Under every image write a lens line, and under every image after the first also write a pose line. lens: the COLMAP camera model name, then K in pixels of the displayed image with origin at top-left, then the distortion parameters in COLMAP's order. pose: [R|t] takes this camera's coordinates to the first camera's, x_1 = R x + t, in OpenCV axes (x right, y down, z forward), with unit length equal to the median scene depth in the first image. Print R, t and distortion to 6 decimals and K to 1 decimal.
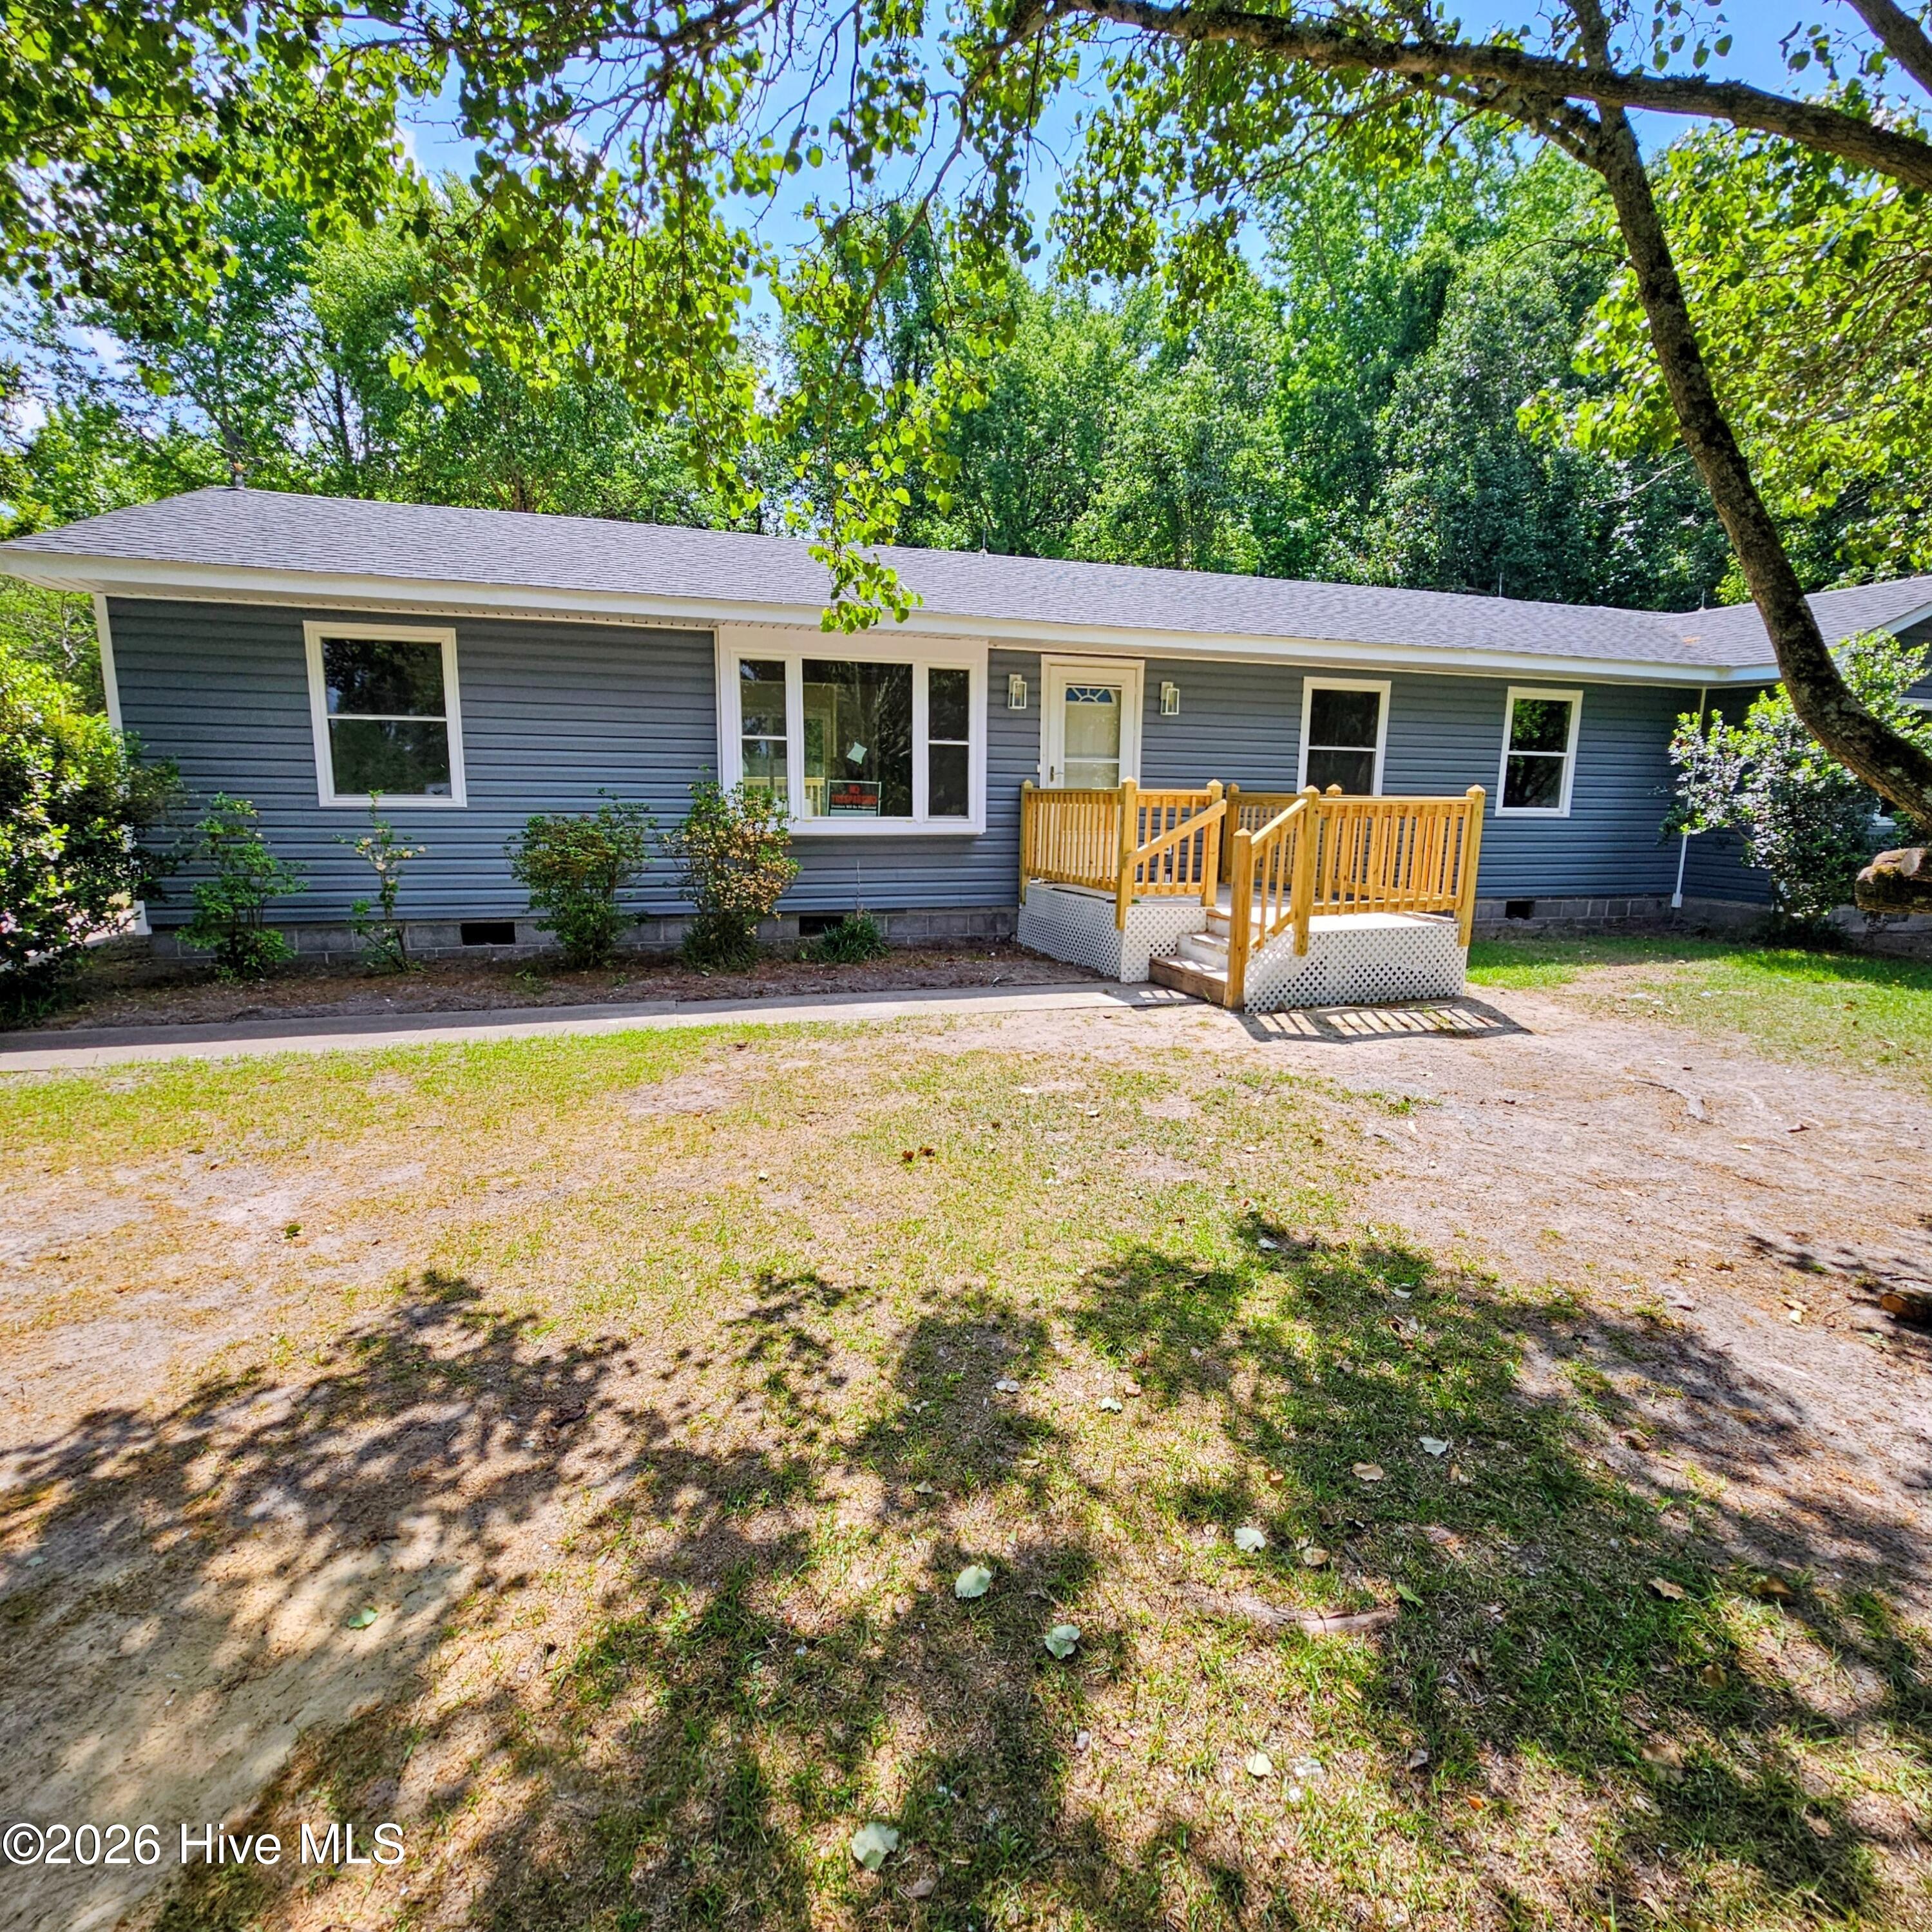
lens RADIAL K [[1039.8, 0, 961.1], [0, 1039.8, 970.6], [0, 0, 1]] dist [0.000449, -0.001172]
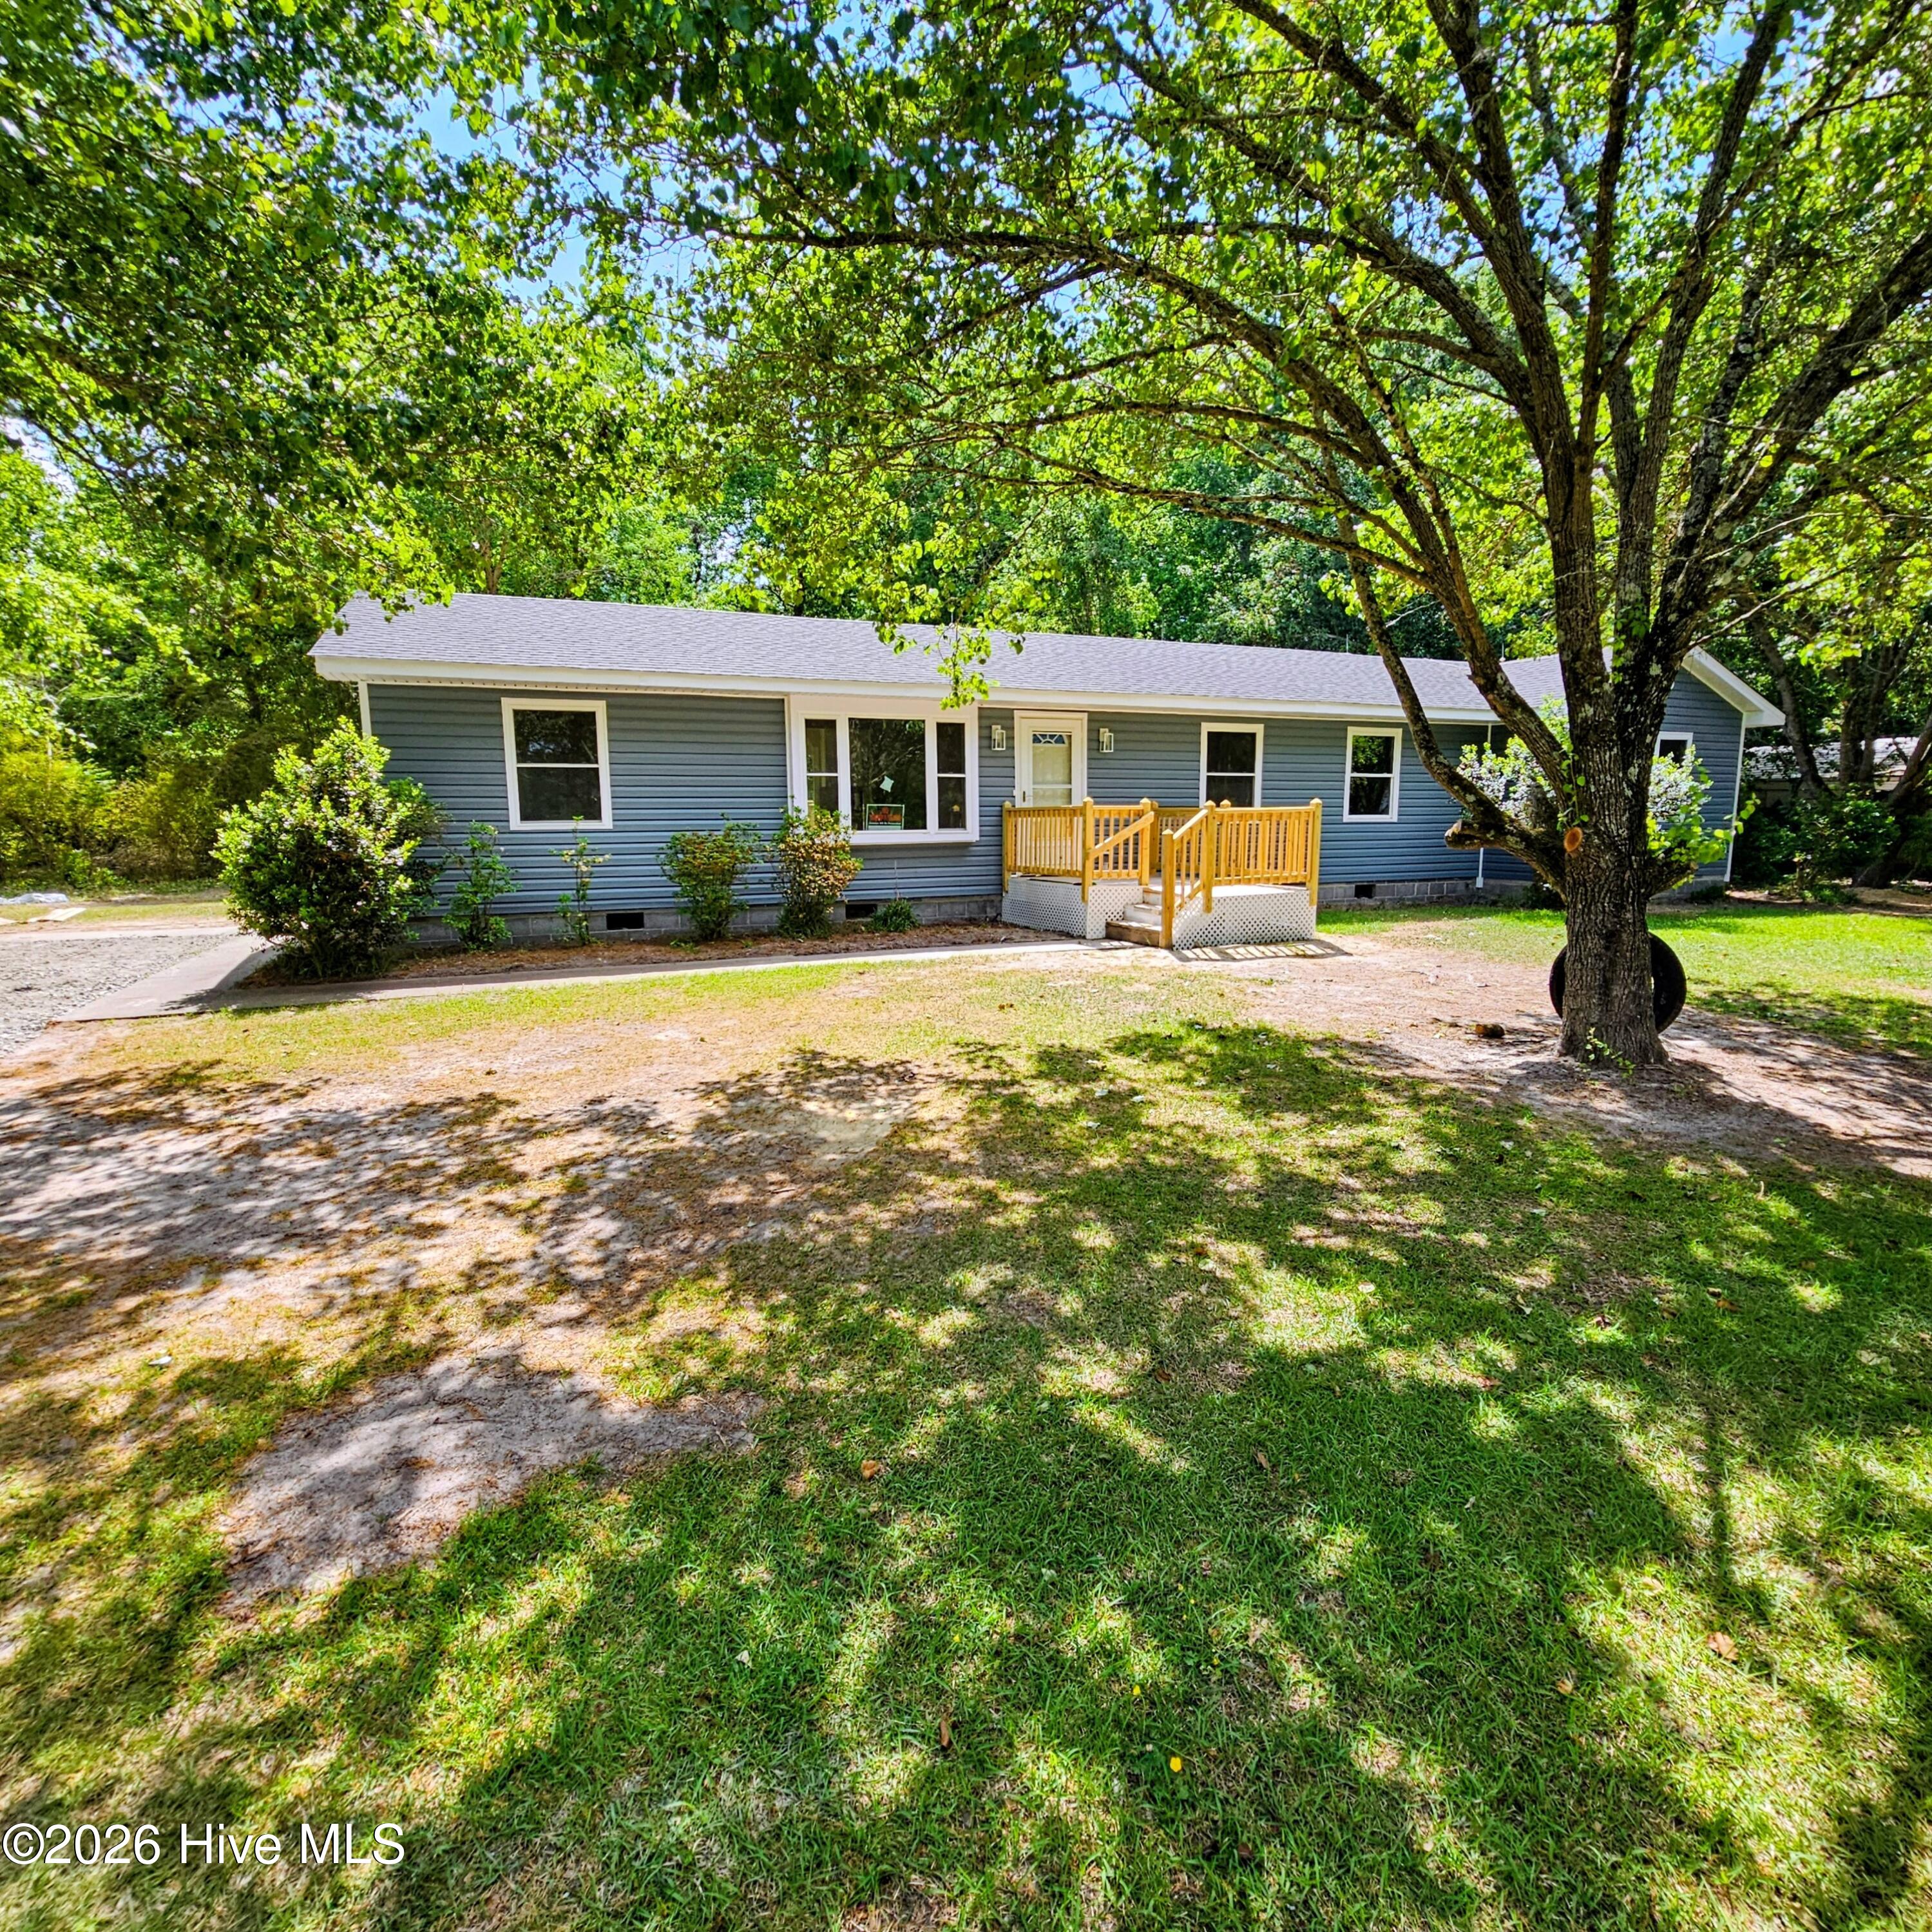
lens RADIAL K [[1039.8, 0, 968.9], [0, 1039.8, 962.4], [0, 0, 1]] dist [0.000449, -0.001172]
pose [[0.995432, -0.033470, 0.089416, -0.129180], [0.036161, 0.998935, -0.028648, 0.073161], [-0.088362, 0.031751, 0.995582, -0.391572]]
